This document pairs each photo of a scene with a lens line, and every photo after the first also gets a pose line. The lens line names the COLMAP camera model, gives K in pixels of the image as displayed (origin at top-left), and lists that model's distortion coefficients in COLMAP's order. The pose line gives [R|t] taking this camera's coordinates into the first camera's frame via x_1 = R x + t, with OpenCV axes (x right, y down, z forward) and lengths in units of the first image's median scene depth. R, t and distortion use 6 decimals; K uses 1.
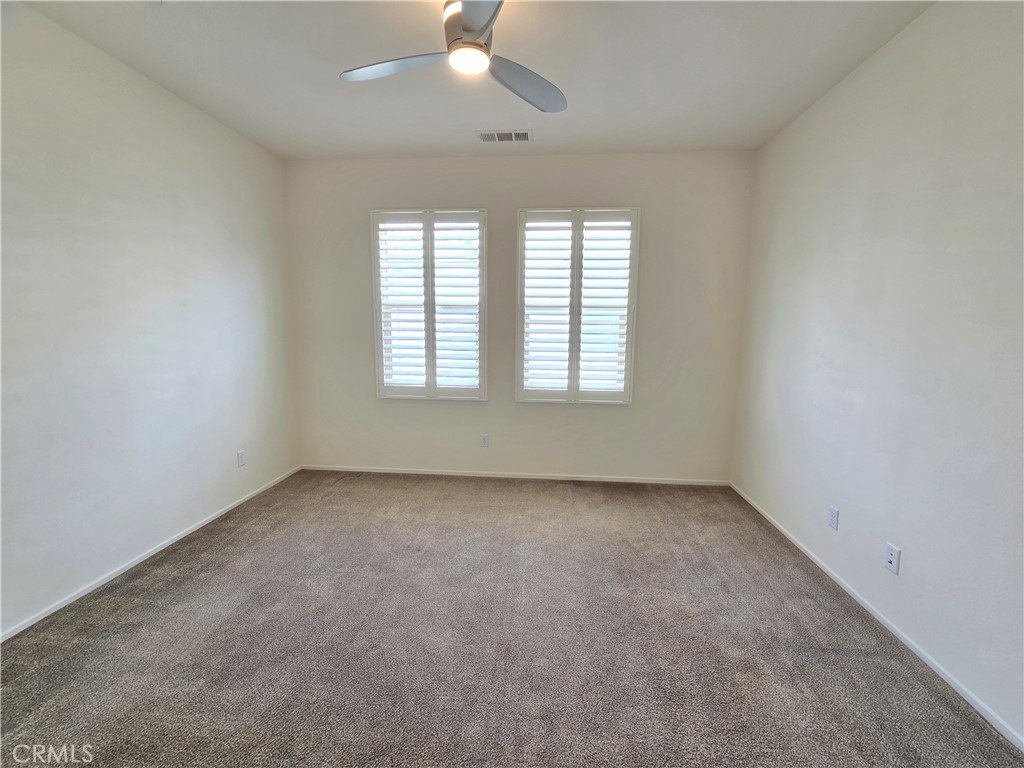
lens RADIAL K [[419.3, 0, 512.0], [0, 419.3, 384.0], [0, 0, 1]] dist [-0.000284, 0.000842]
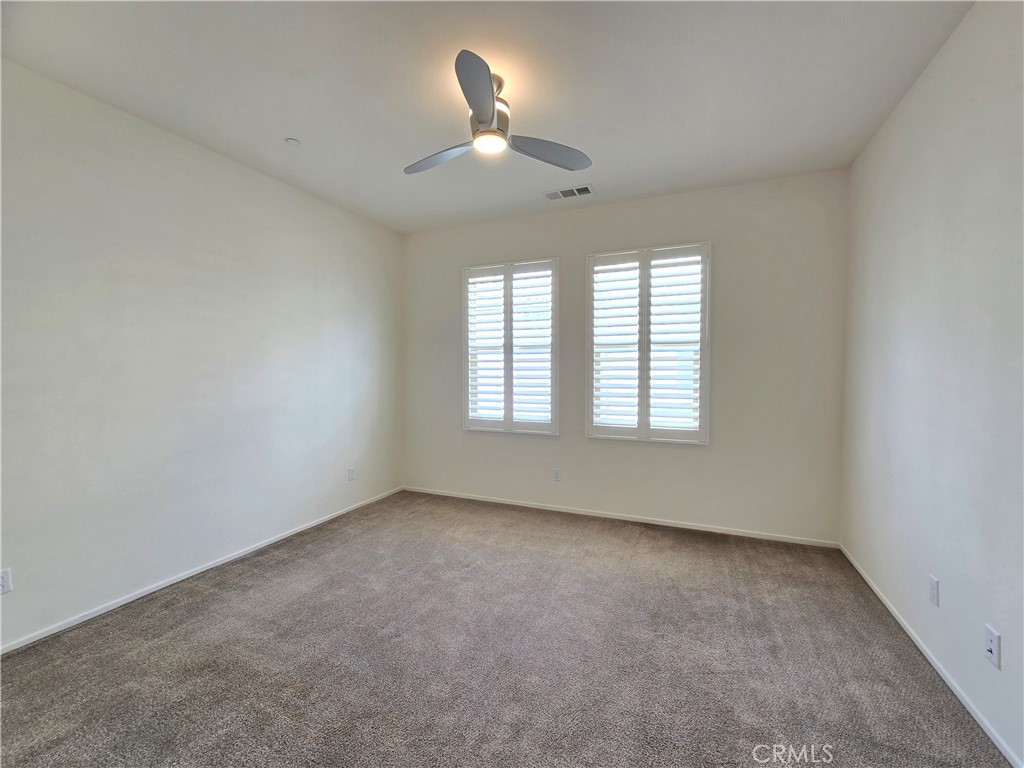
lens RADIAL K [[419.3, 0, 512.0], [0, 419.3, 384.0], [0, 0, 1]] dist [-0.000284, 0.000842]
pose [[0.949254, -0.000011, -0.314511, 0.193550], [-0.033880, 0.994177, -0.102290, 0.028709], [0.312681, 0.107755, 0.943726, -0.035625]]
